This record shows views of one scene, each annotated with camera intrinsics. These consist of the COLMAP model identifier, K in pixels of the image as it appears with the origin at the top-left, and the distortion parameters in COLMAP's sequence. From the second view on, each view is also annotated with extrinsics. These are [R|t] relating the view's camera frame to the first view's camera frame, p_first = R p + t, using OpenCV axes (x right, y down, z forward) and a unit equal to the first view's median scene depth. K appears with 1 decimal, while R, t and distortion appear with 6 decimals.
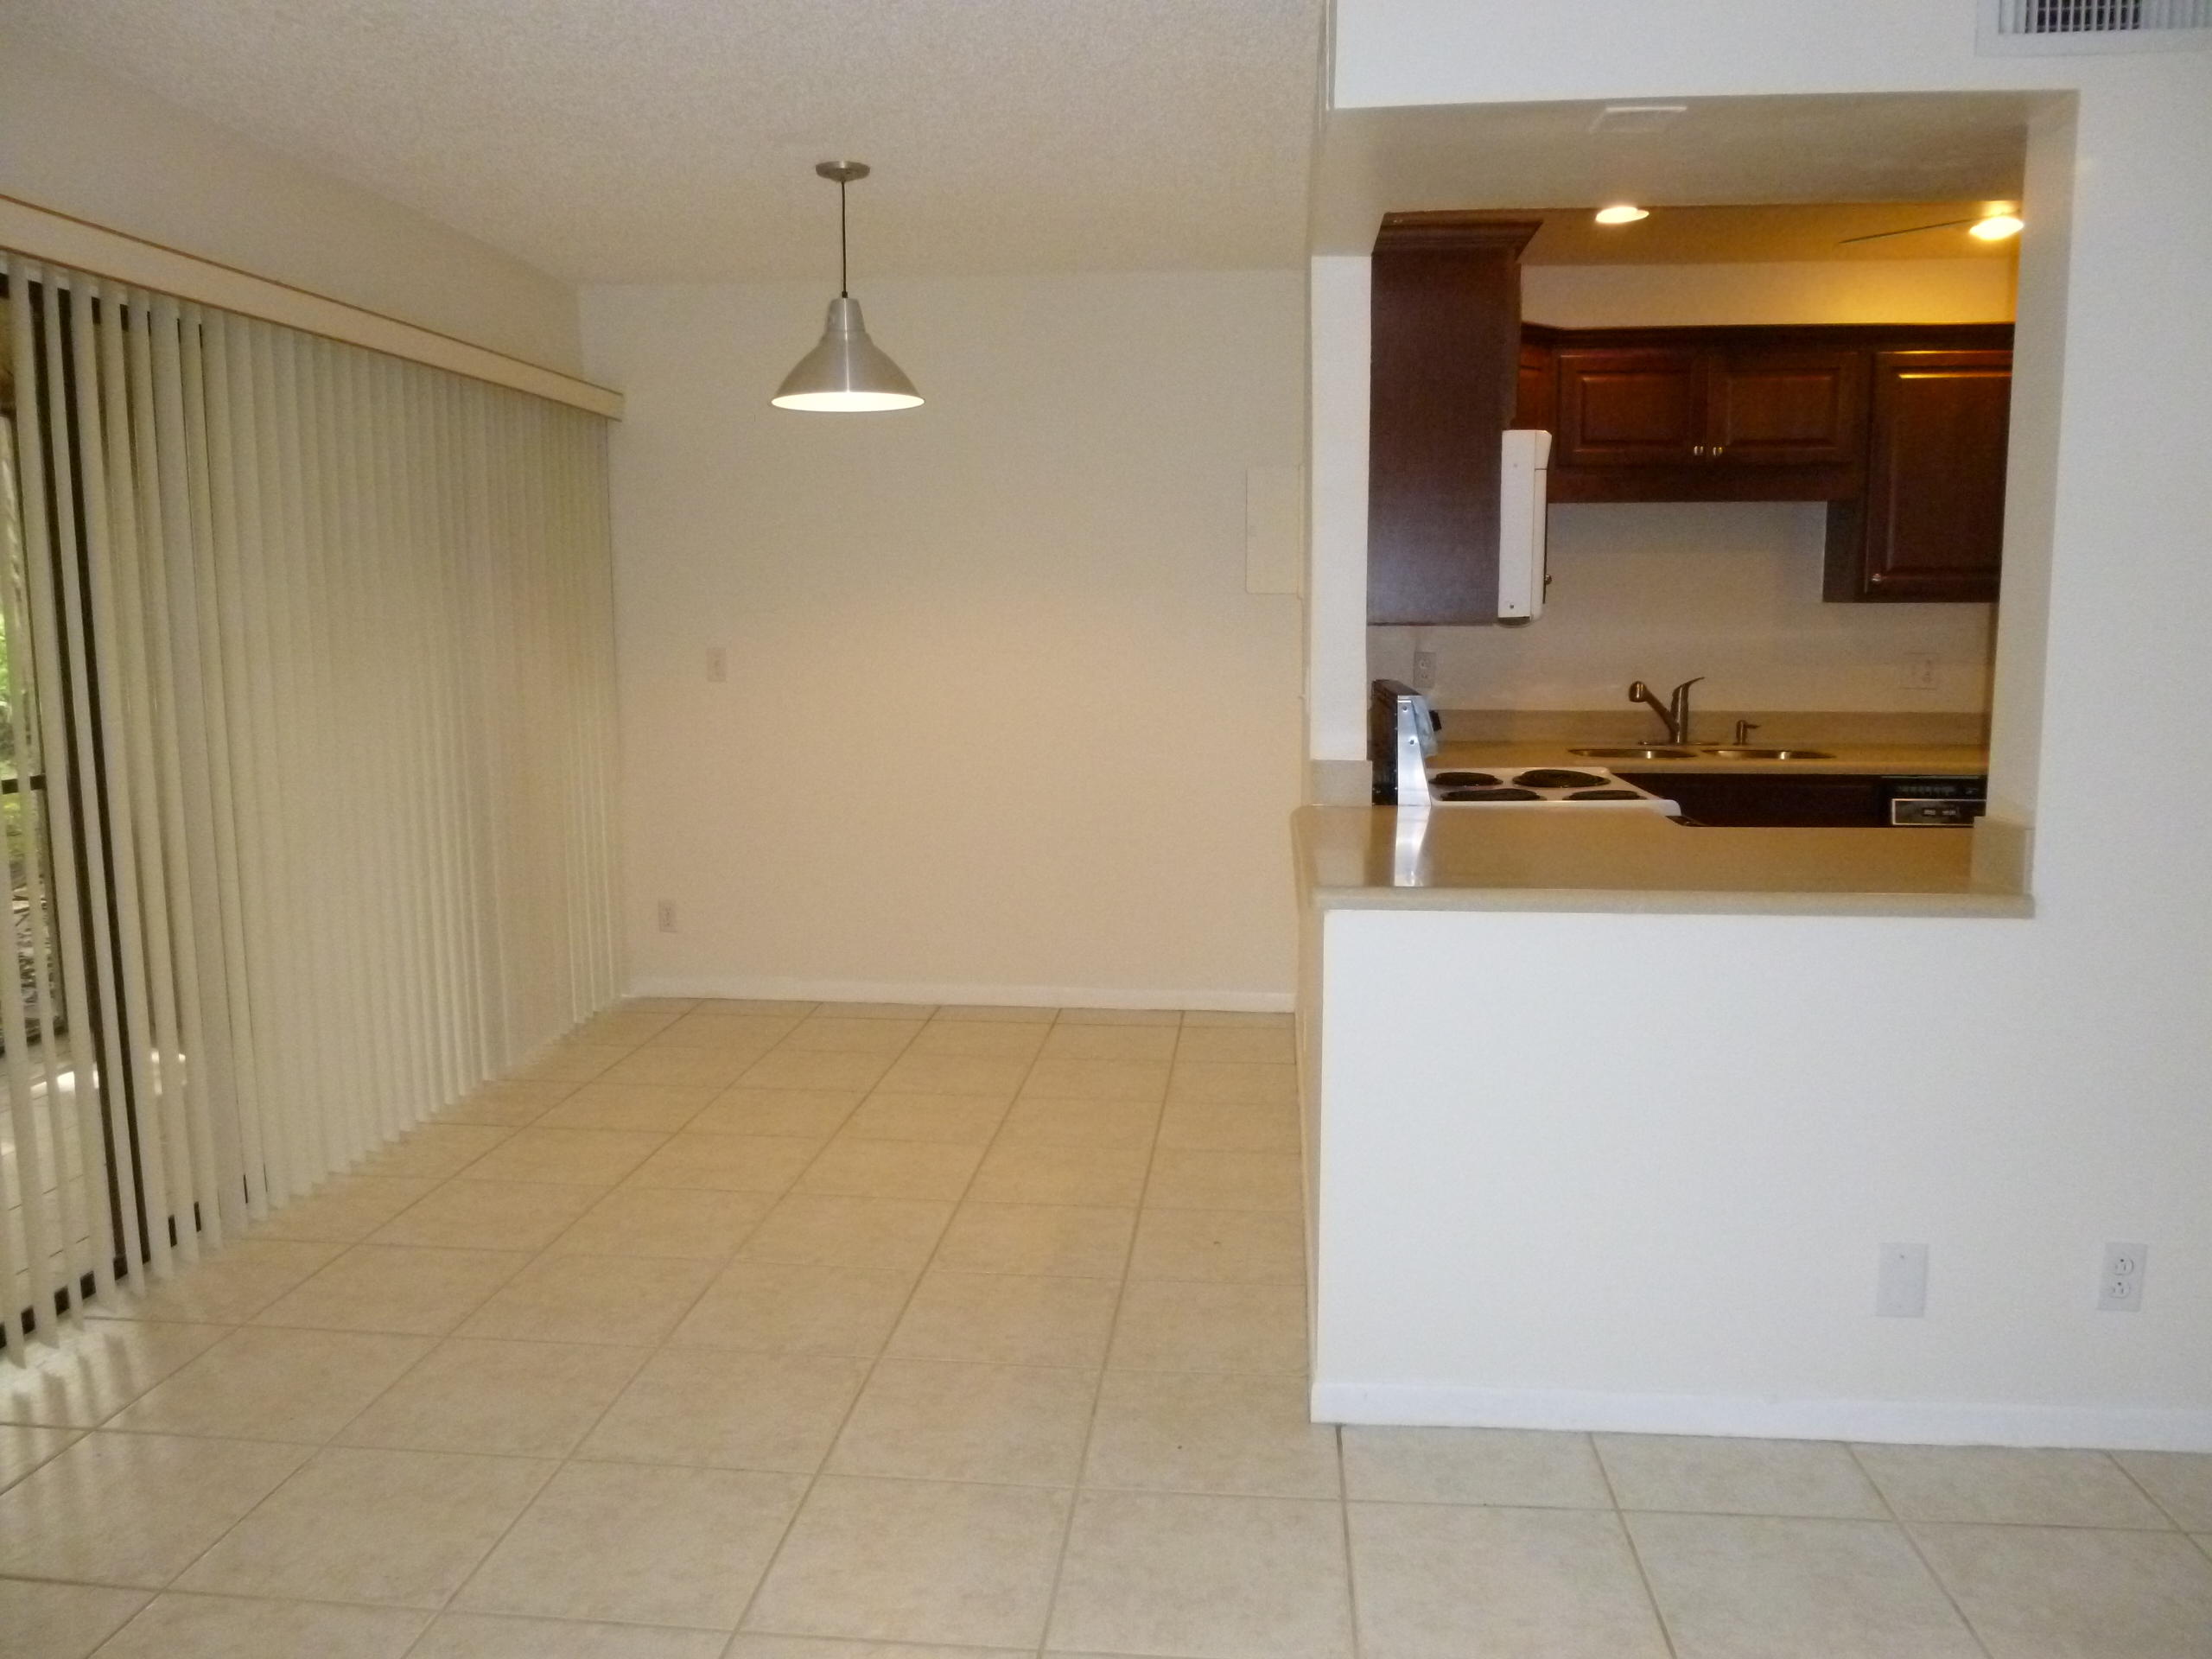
lens RADIAL K [[1707.7, 0, 1106.0], [0, 1707.7, 829.5], [0, 0, 1]] dist [-0.028199, 0.004650]
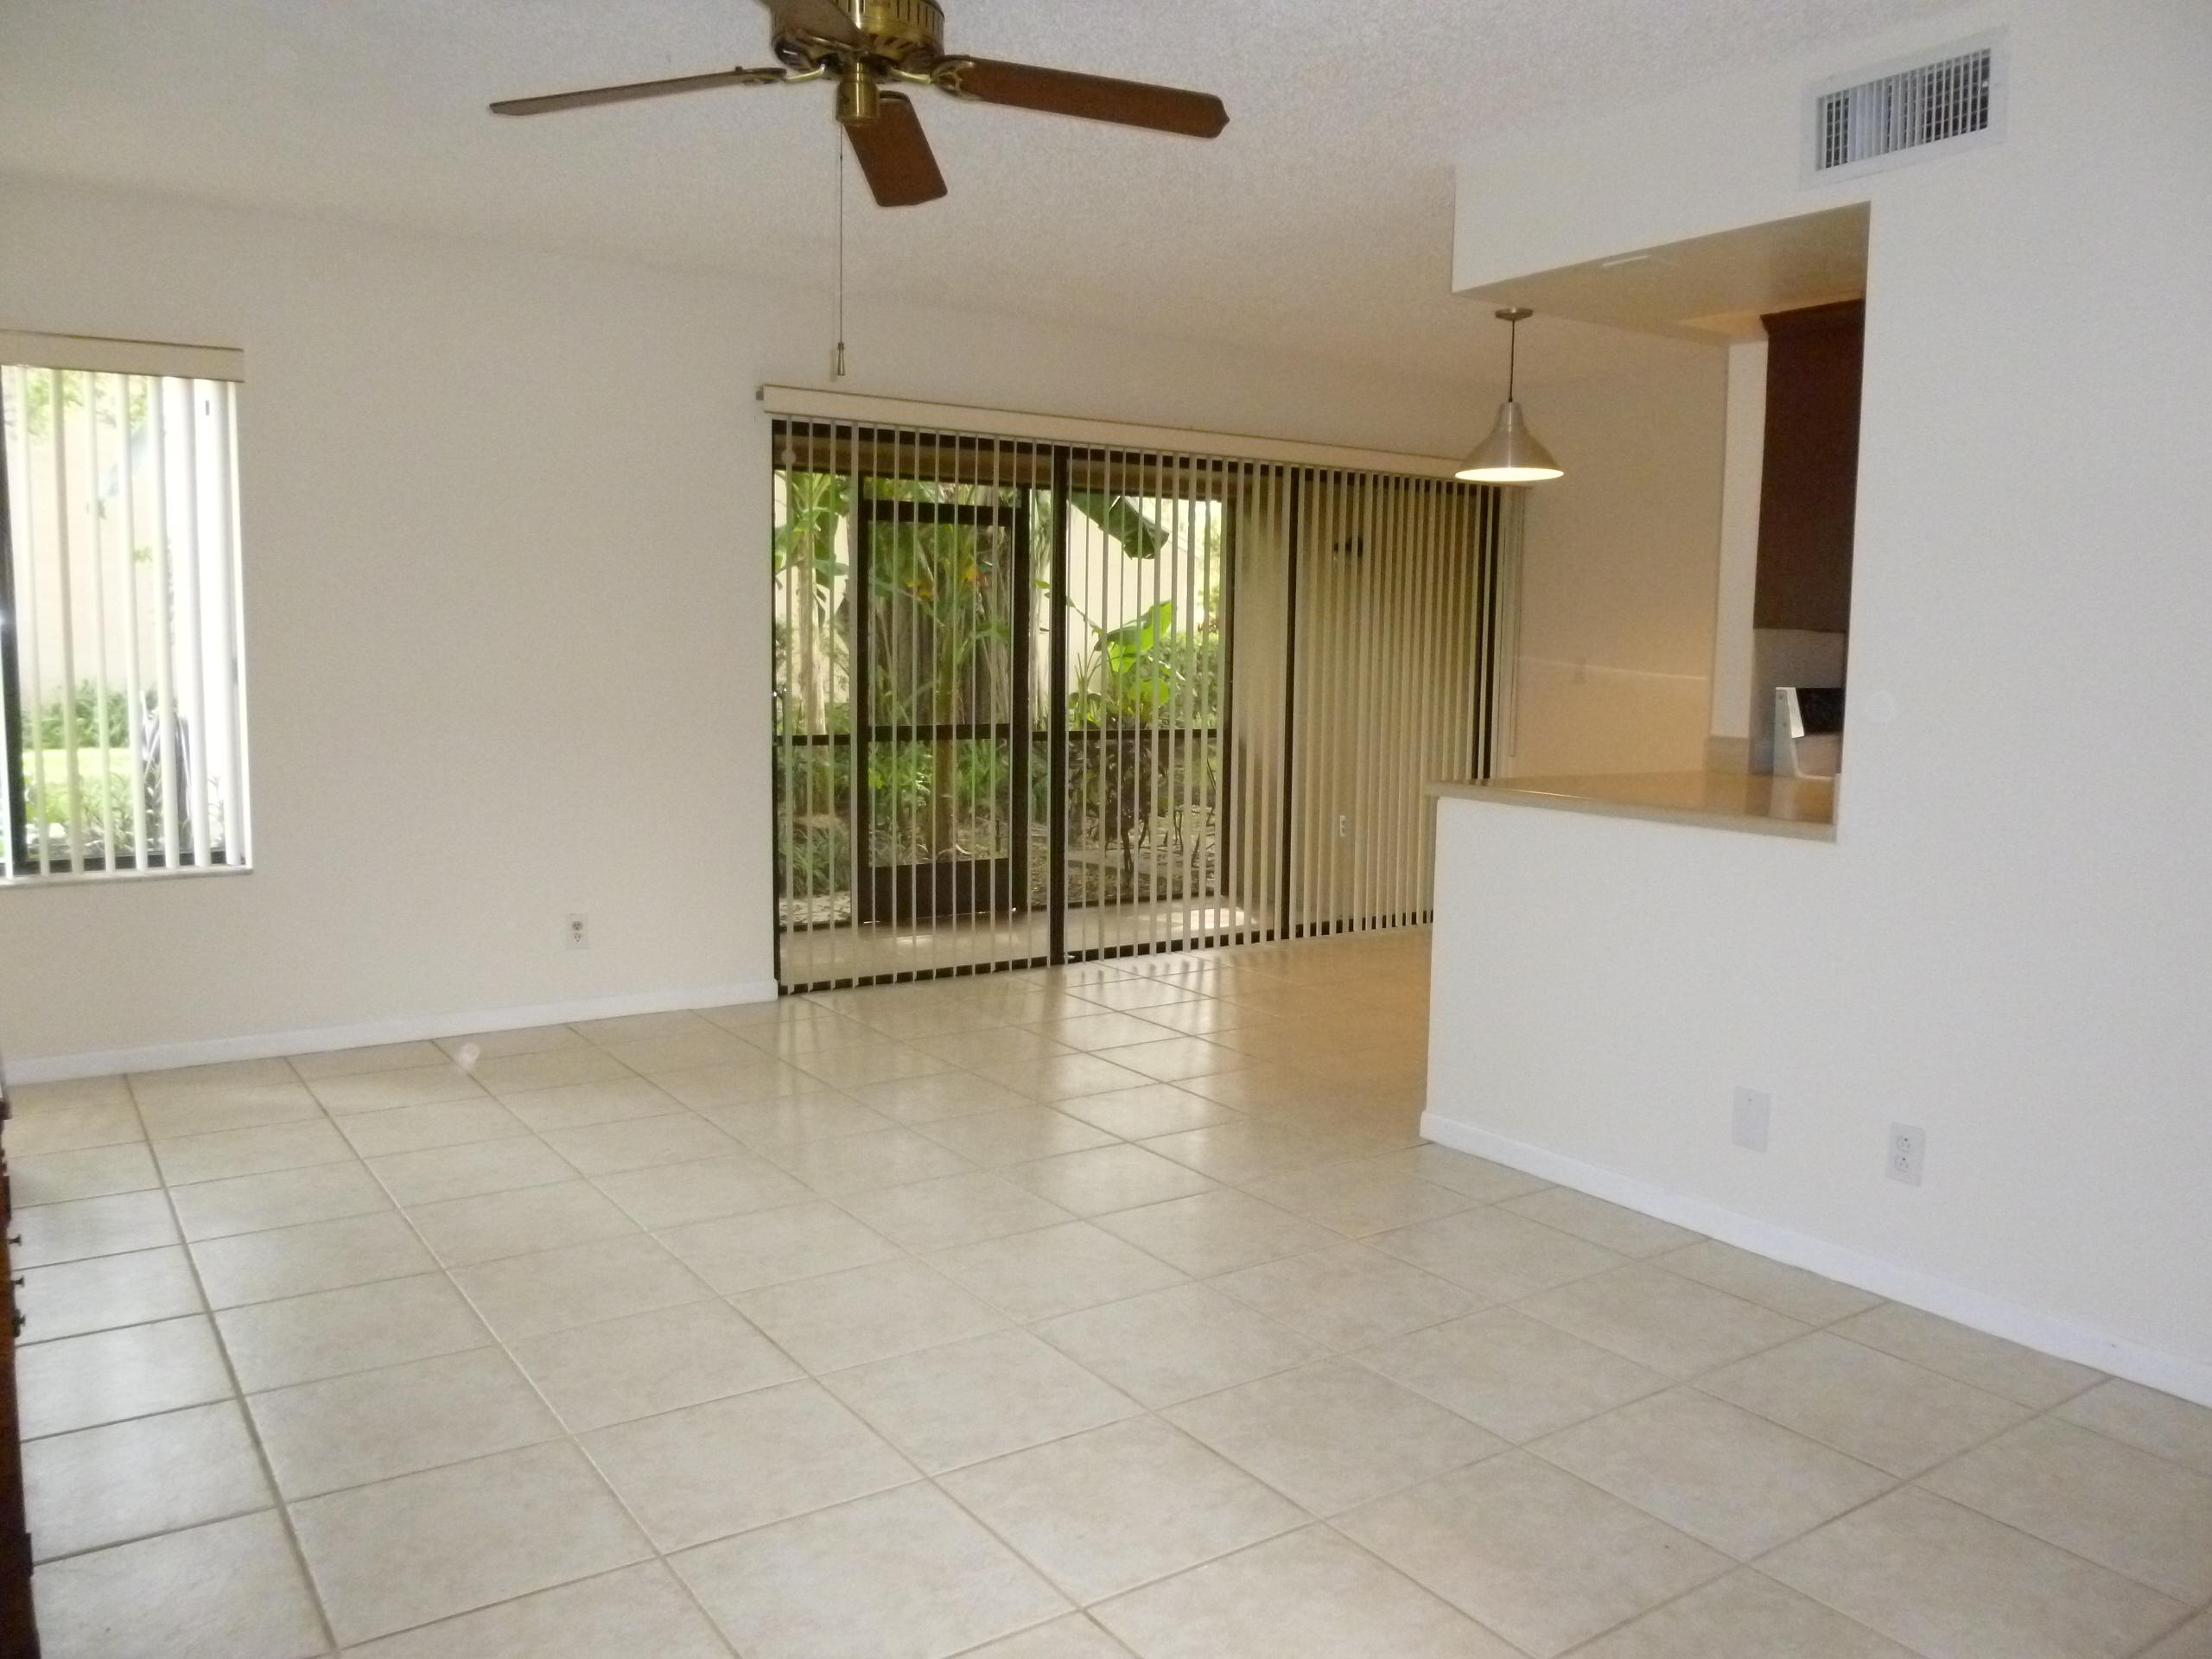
lens RADIAL K [[1682.2, 0, 1106.0], [0, 1682.2, 829.5], [0, 0, 1]] dist [-0.080369, 0.052844]
pose [[0.641957, 0.100842, -0.760081, 0.729173], [-0.125891, 0.991723, 0.025248, 0.051854], [0.756335, 0.079479, 0.649338, -0.138944]]
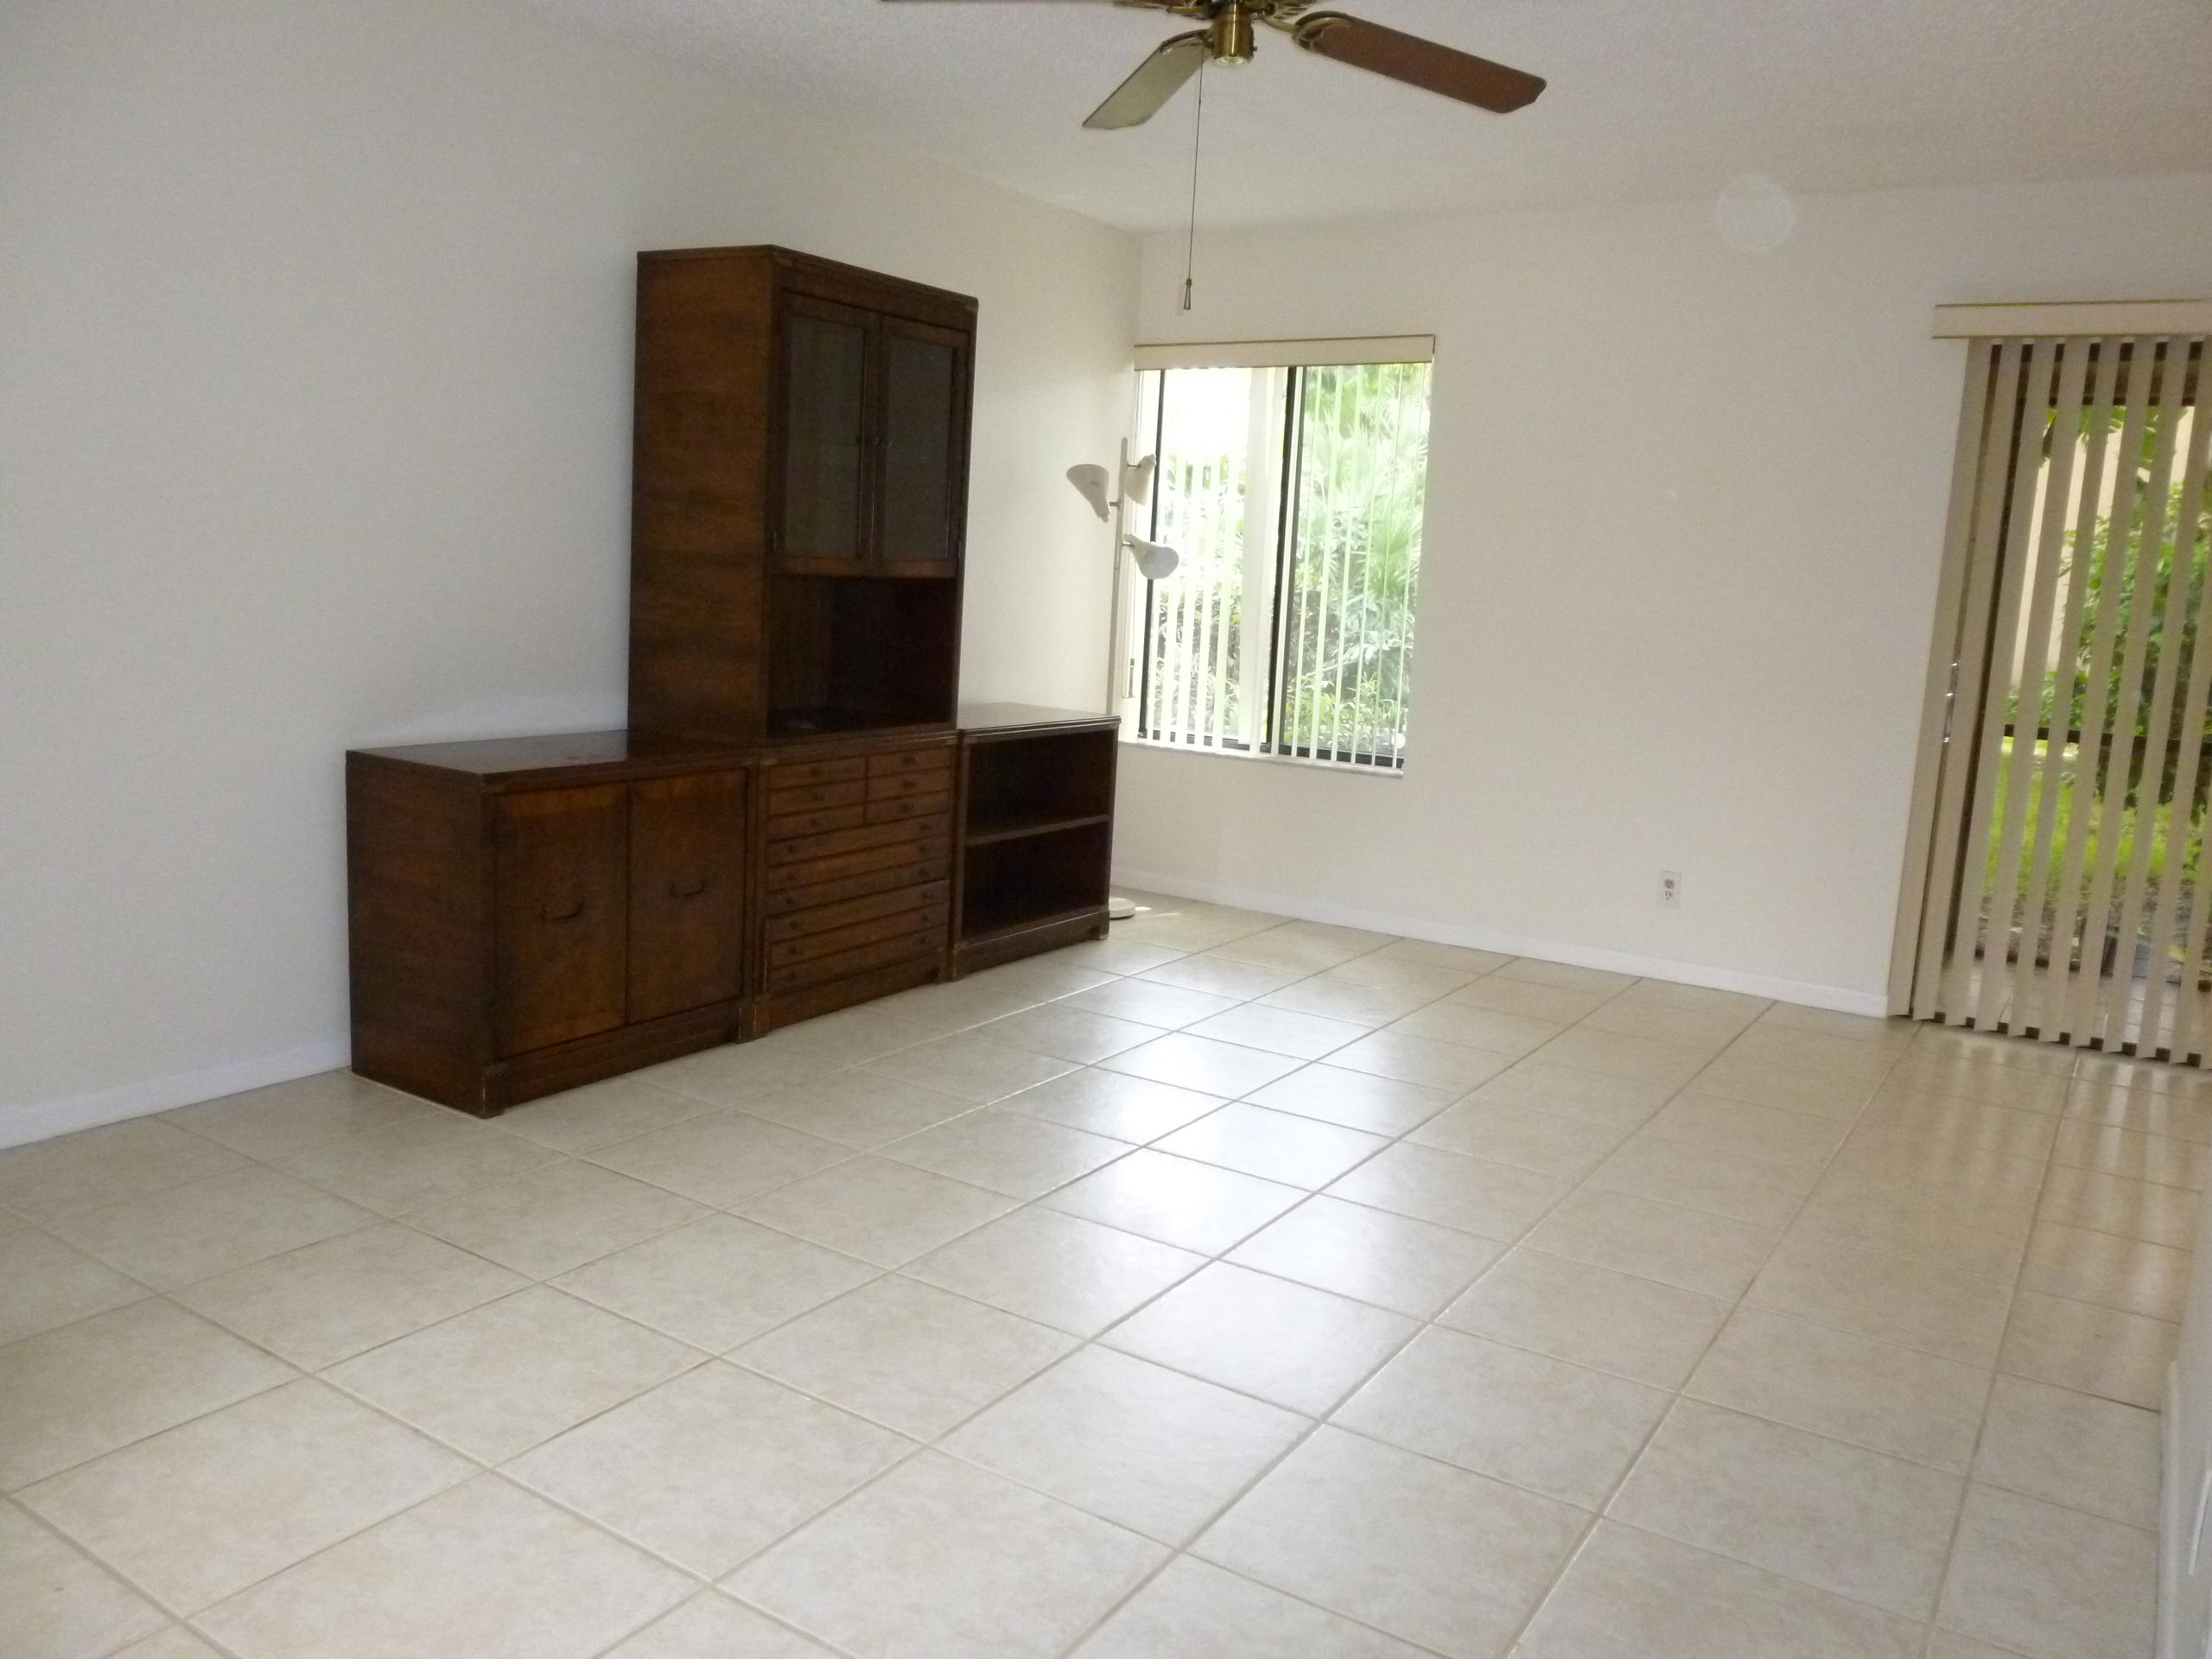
lens RADIAL K [[1682.2, 0, 1106.0], [0, 1682.2, 829.5], [0, 0, 1]] dist [-0.080369, 0.052844]
pose [[-0.460356, 0.123579, -0.879091, 0.807212], [-0.170968, 0.959383, 0.224397, -0.043496], [0.871116, 0.253599, -0.420530, 0.555090]]
